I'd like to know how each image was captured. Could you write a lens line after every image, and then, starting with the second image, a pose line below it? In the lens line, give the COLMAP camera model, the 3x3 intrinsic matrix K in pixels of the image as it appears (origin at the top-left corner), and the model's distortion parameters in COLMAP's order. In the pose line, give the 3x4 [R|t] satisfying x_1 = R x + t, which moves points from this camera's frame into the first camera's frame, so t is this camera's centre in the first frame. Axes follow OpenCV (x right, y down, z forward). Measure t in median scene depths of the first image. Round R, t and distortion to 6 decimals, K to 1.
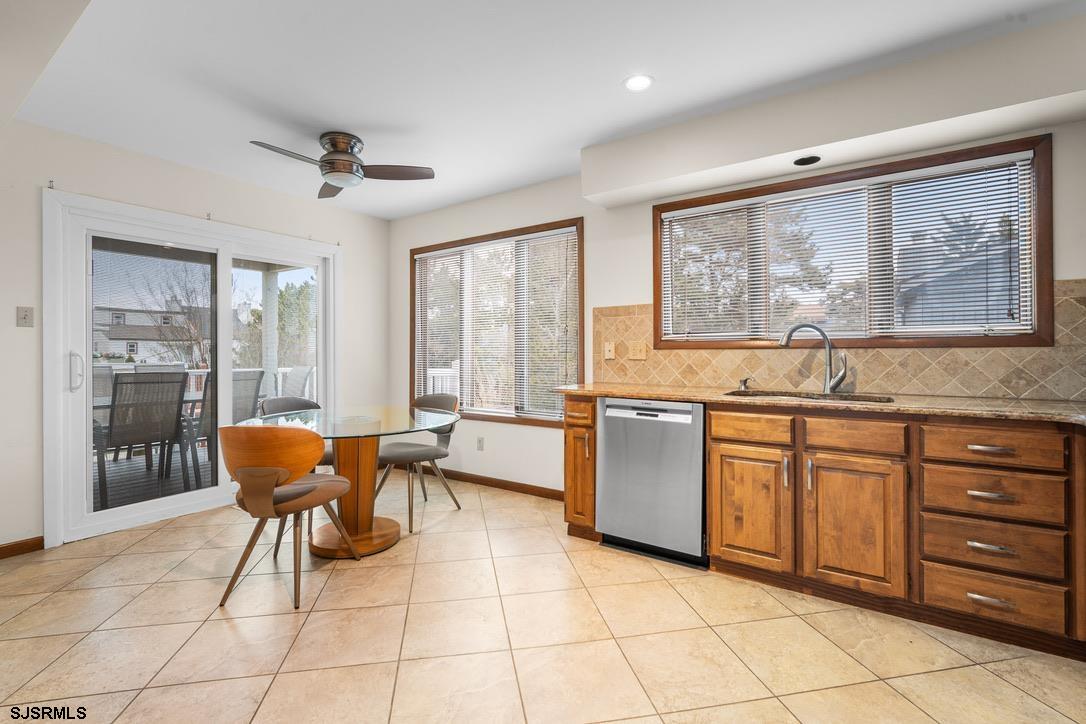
lens RADIAL K [[483.4, 0, 543.6], [0, 483.4, 357.3], [0, 0, 1]] dist [-0.002507, 0.000122]
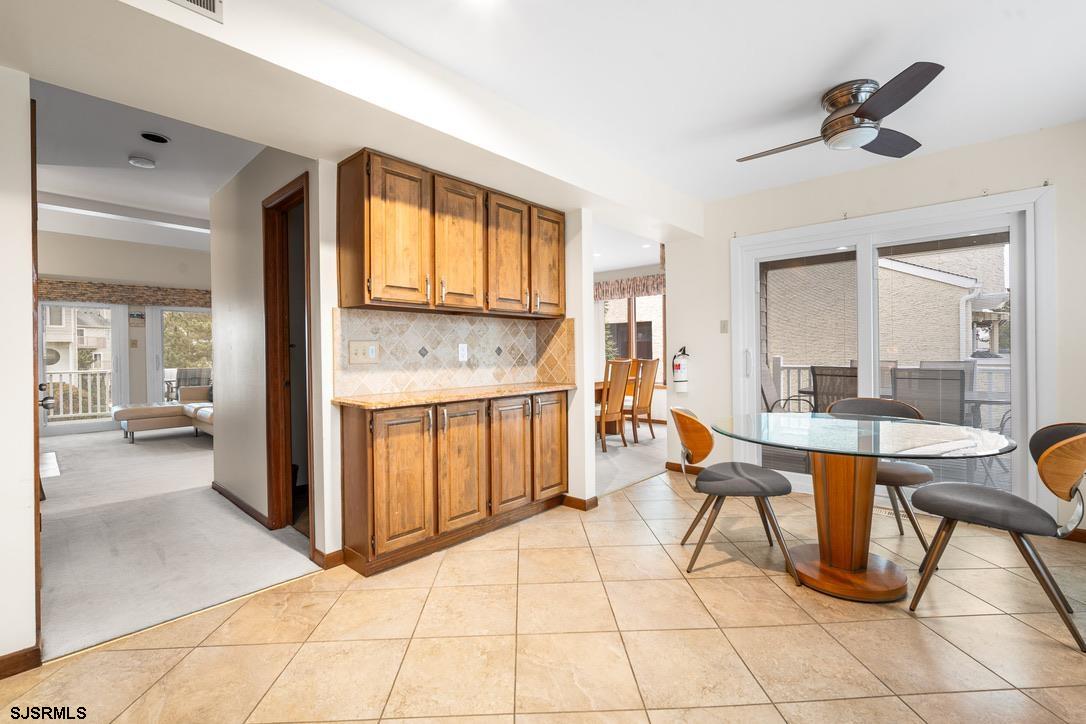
lens RADIAL K [[483.4, 0, 543.6], [0, 483.4, 357.3], [0, 0, 1]] dist [-0.002507, 0.000122]
pose [[-0.145569, 0.010794, -0.989289, 0.285645], [-0.002245, 0.999934, 0.011241, -0.000975], [0.989346, 0.003858, -0.145535, 0.352324]]
